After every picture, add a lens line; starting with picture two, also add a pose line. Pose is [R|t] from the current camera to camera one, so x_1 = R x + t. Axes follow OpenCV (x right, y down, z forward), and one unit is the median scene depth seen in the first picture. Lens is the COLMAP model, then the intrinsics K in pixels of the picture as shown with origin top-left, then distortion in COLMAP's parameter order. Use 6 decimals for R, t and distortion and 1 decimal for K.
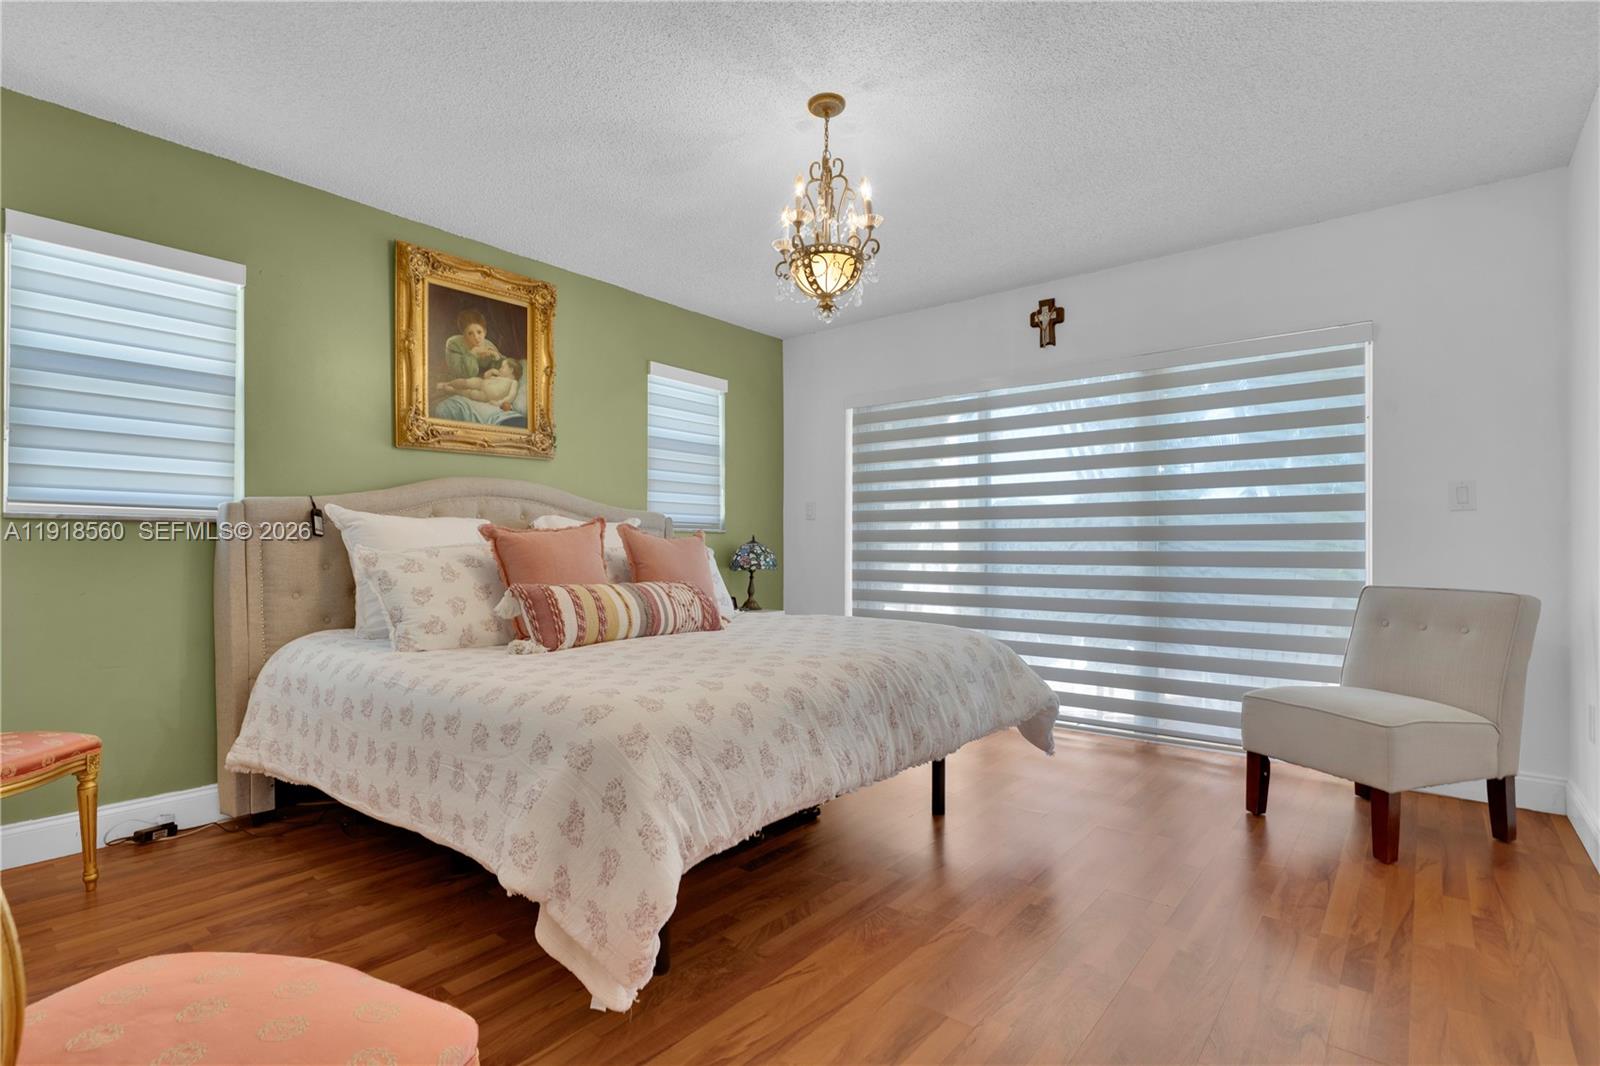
lens RADIAL K [[760.0, 0, 801.4], [0, 760.0, 541.3], [0, 0, 1]] dist [-0.001344, 0.001181]
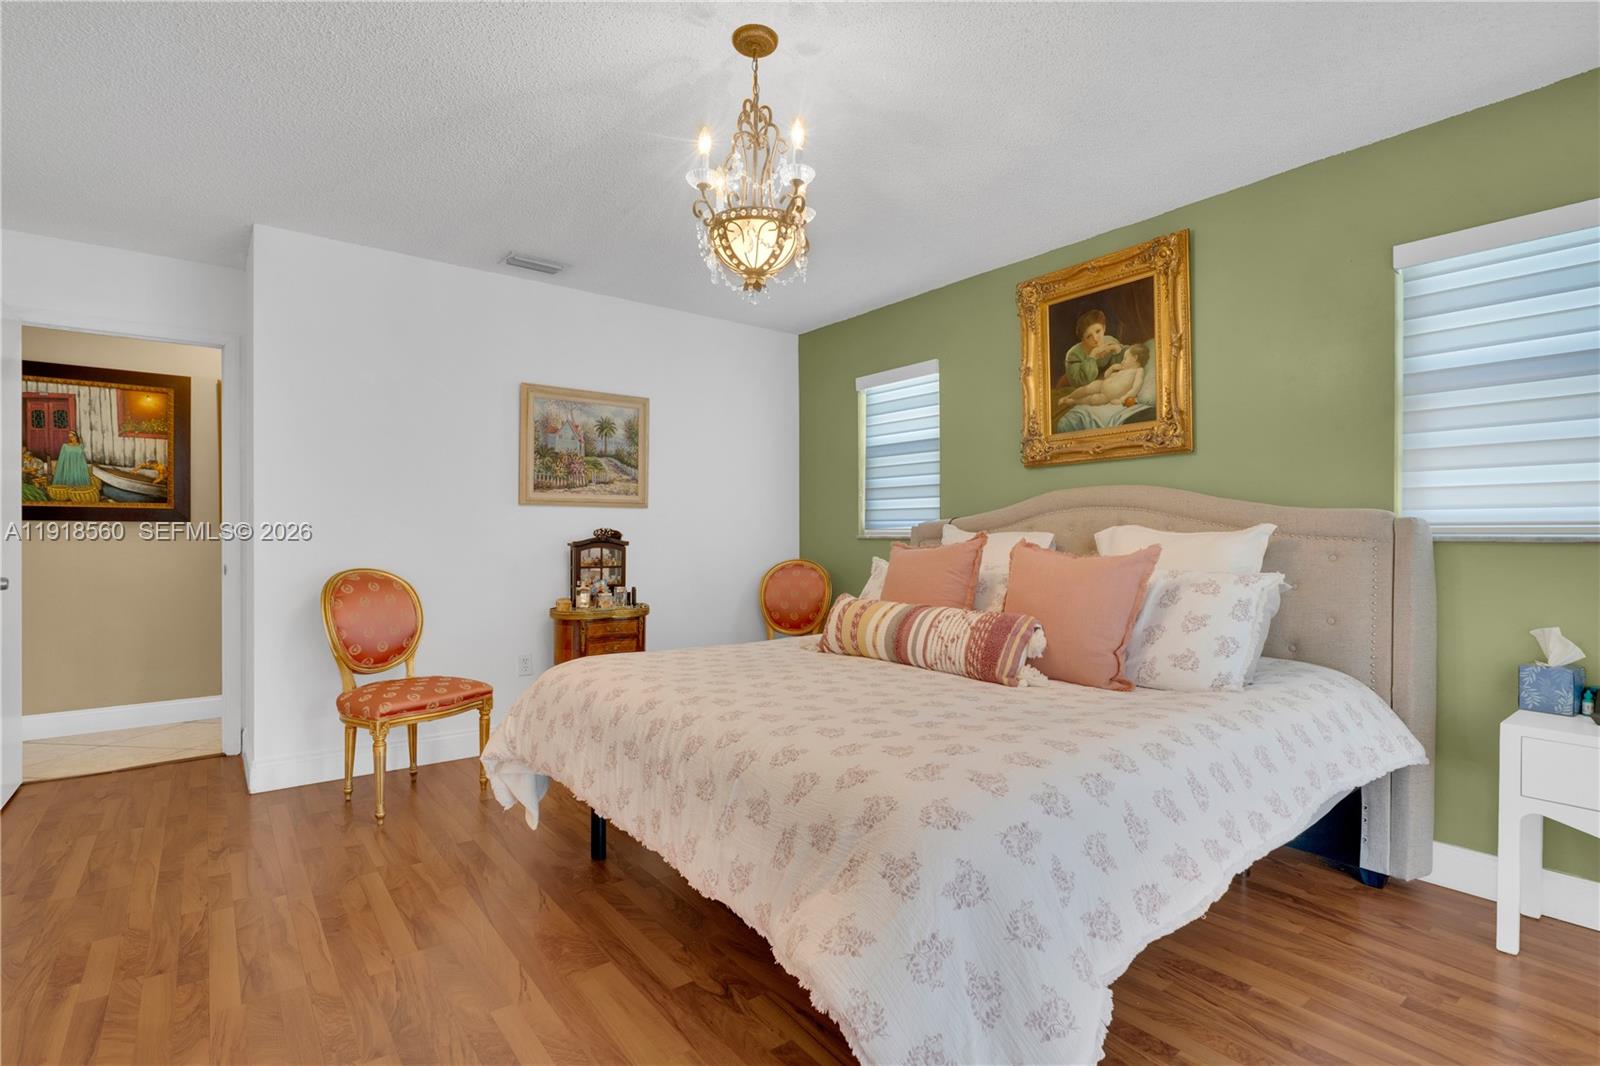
lens RADIAL K [[760.0, 0, 793.9], [0, 760.0, 540.1], [0, 0, 1]] dist [-0.001344, 0.001181]
pose [[-0.230826, 0.001799, -0.972993, 0.553519], [0.001517, 0.999998, 0.001489, -0.020072], [0.972994, -0.001132, -0.230828, 0.827937]]
